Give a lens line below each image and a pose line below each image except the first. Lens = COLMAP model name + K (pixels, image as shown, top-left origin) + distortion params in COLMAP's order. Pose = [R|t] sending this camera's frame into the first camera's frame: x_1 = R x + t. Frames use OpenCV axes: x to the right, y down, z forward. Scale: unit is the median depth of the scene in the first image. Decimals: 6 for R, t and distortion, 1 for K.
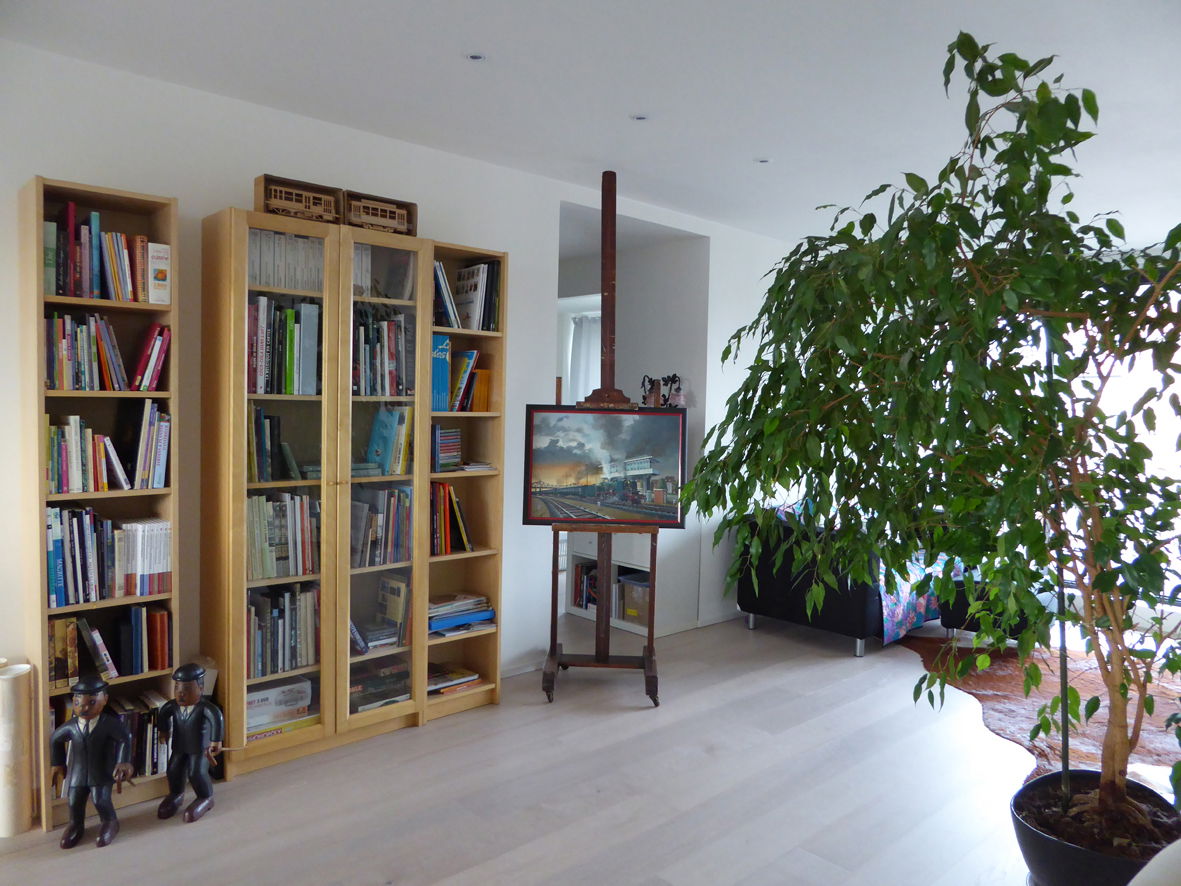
lens RADIAL K [[841.8, 0, 590.5], [0, 841.8, 443.0], [0, 0, 1]] dist [0.001722, 0.000614]
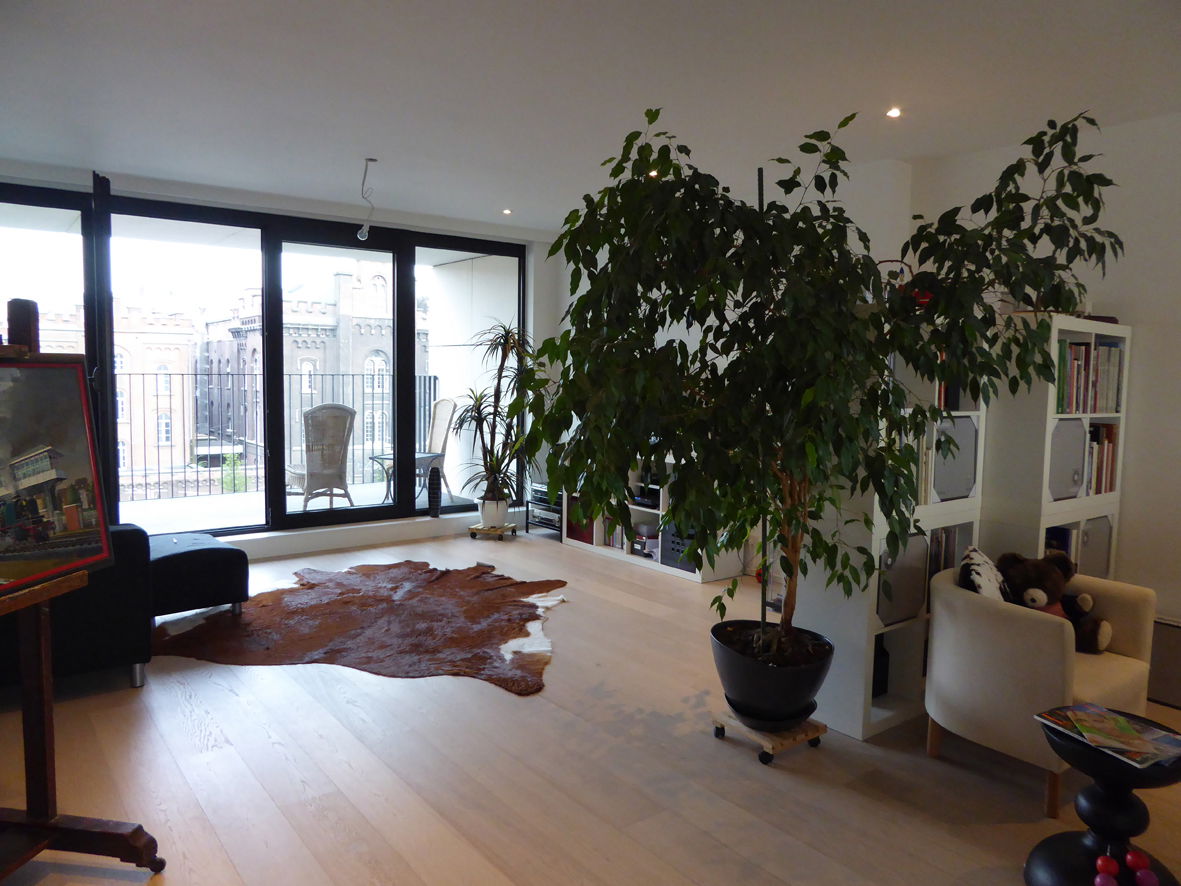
lens RADIAL K [[841.8, 0, 590.5], [0, 841.8, 443.0], [0, 0, 1]] dist [0.001722, 0.000614]
pose [[0.109326, -0.113415, 0.987514, -0.411098], [0.042141, 0.993105, 0.109392, -0.029709], [-0.993112, 0.029655, 0.113352, 0.604937]]
